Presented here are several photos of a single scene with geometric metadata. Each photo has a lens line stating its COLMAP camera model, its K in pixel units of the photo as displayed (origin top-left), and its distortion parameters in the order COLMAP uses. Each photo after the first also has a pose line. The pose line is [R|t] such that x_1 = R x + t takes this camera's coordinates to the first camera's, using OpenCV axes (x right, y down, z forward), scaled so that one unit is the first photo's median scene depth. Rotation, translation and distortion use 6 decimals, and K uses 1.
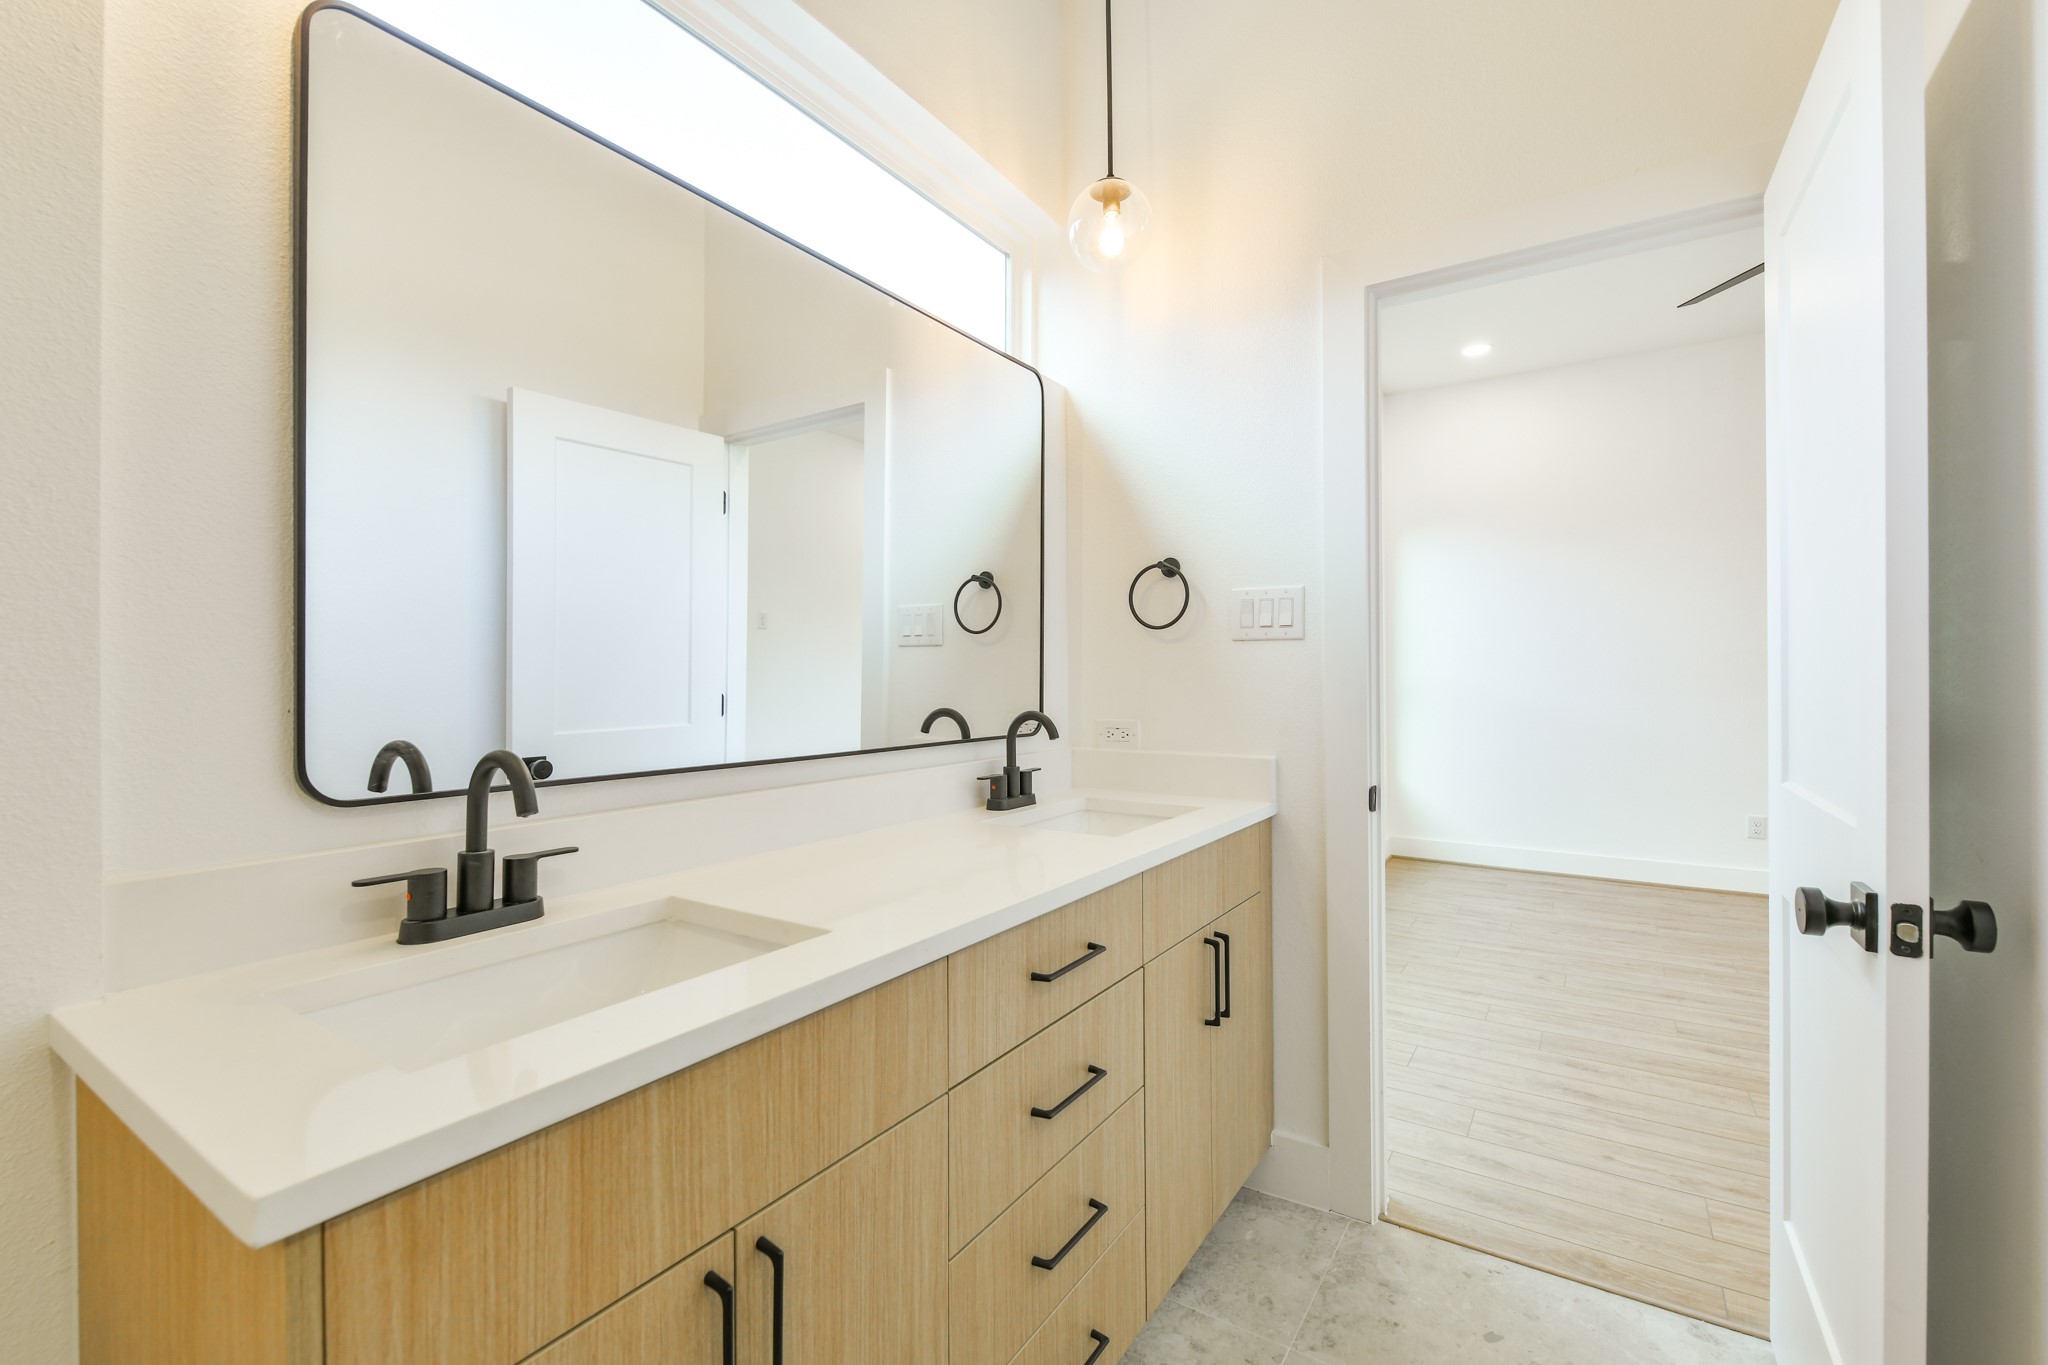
lens RADIAL K [[883.1, 0, 1035.4], [0, 883.1, 674.9], [0, 0, 1]] dist [0.019046, -0.012081]
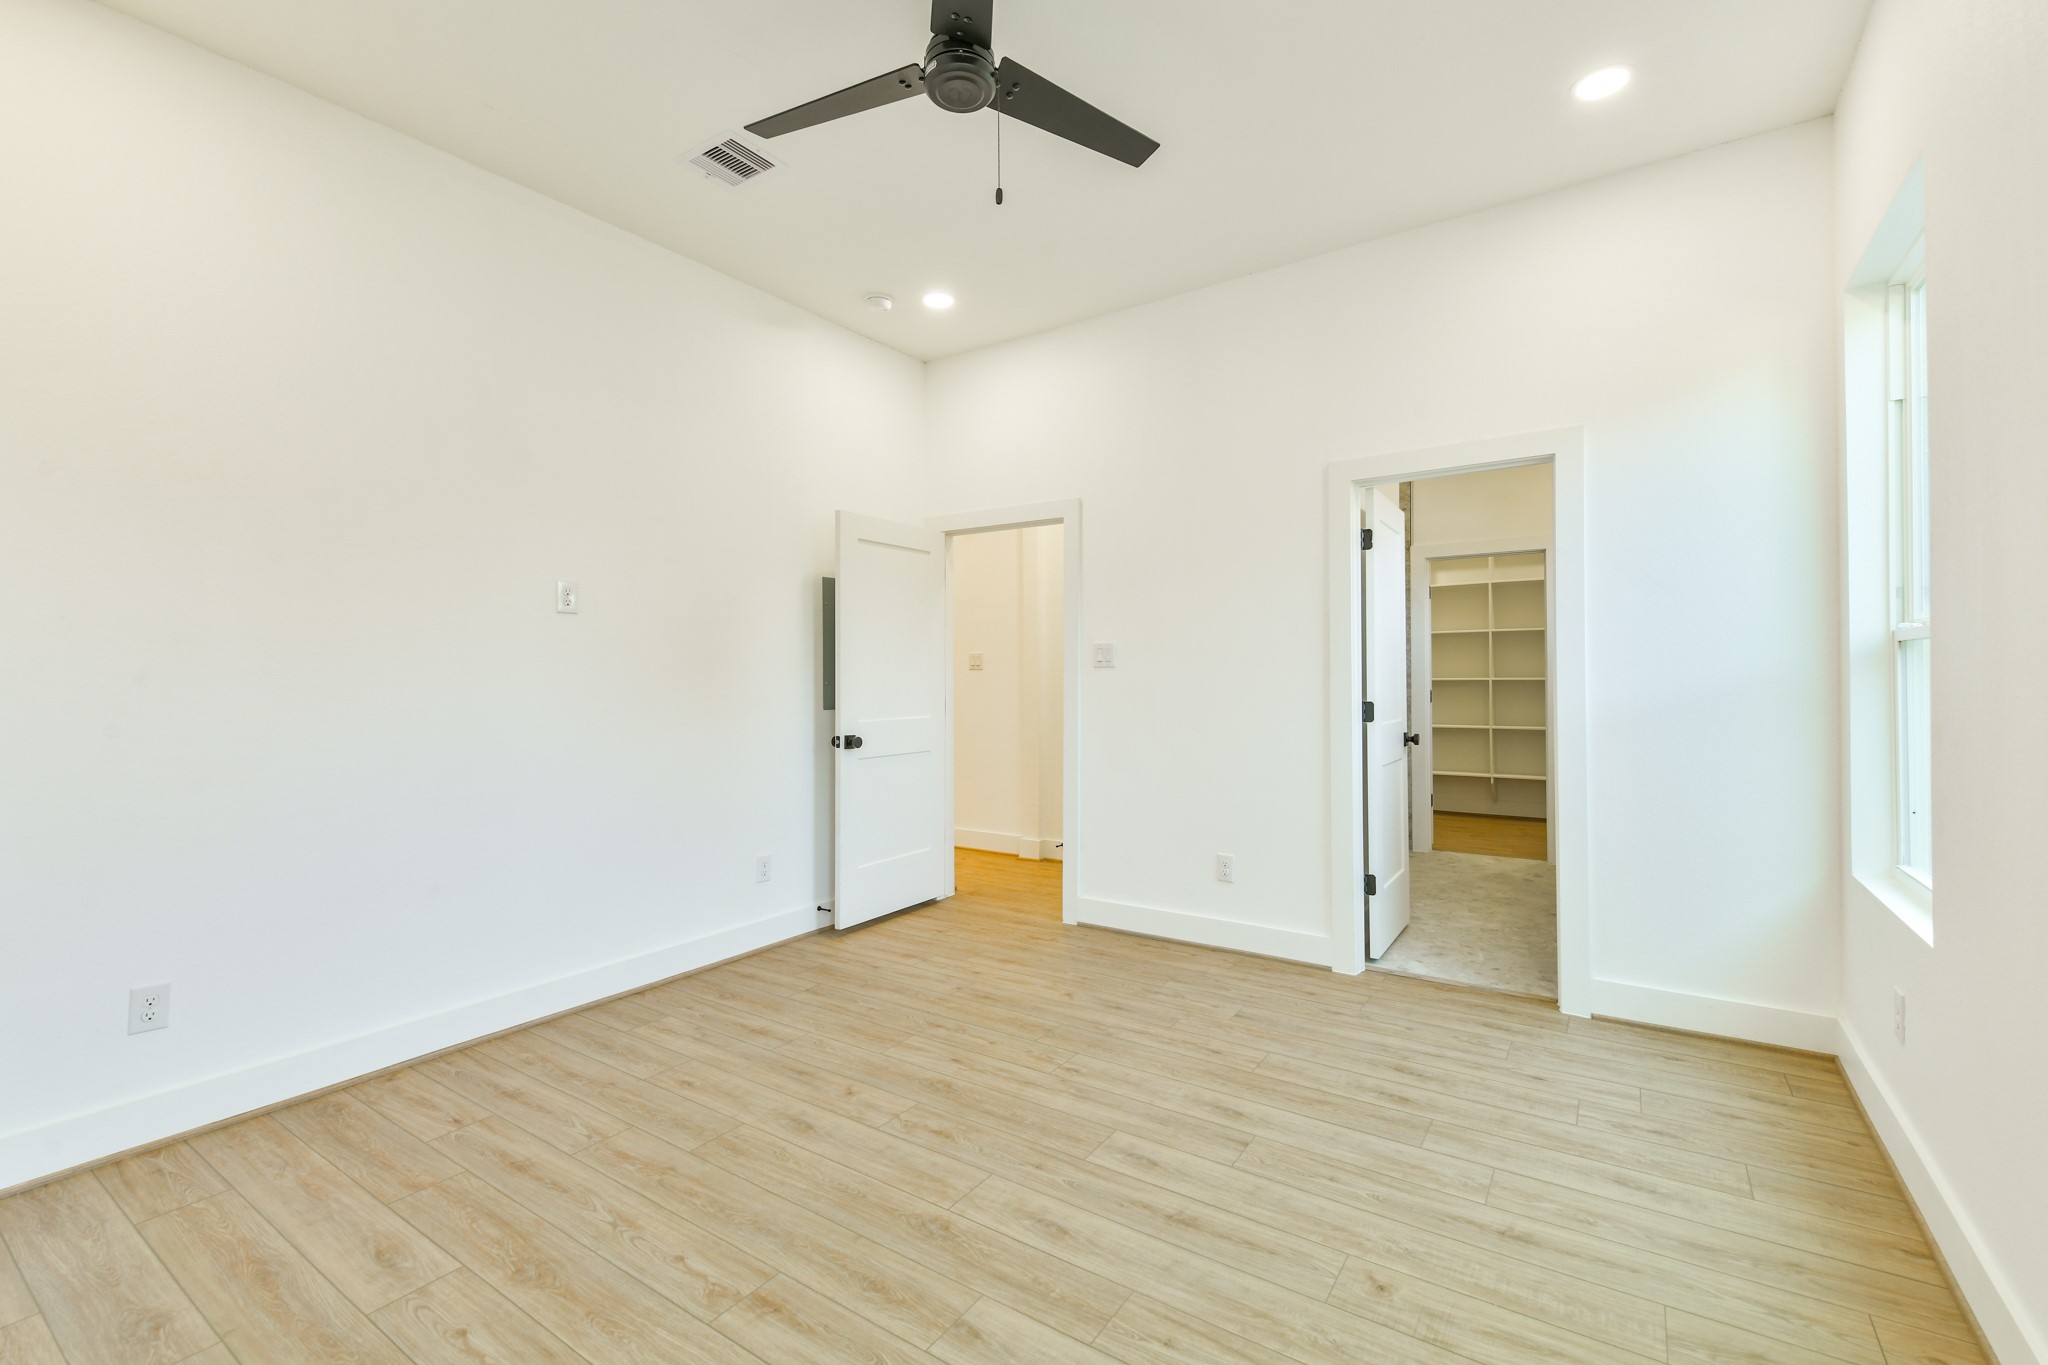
lens RADIAL K [[883.1, 0, 1035.4], [0, 883.1, 674.9], [0, 0, 1]] dist [0.019046, -0.012081]
pose [[-0.999800, 0.006575, 0.018912, 0.995123], [0.006485, 0.999967, -0.004843, -0.012372], [-0.018943, -0.004720, -0.999809, 1.996433]]
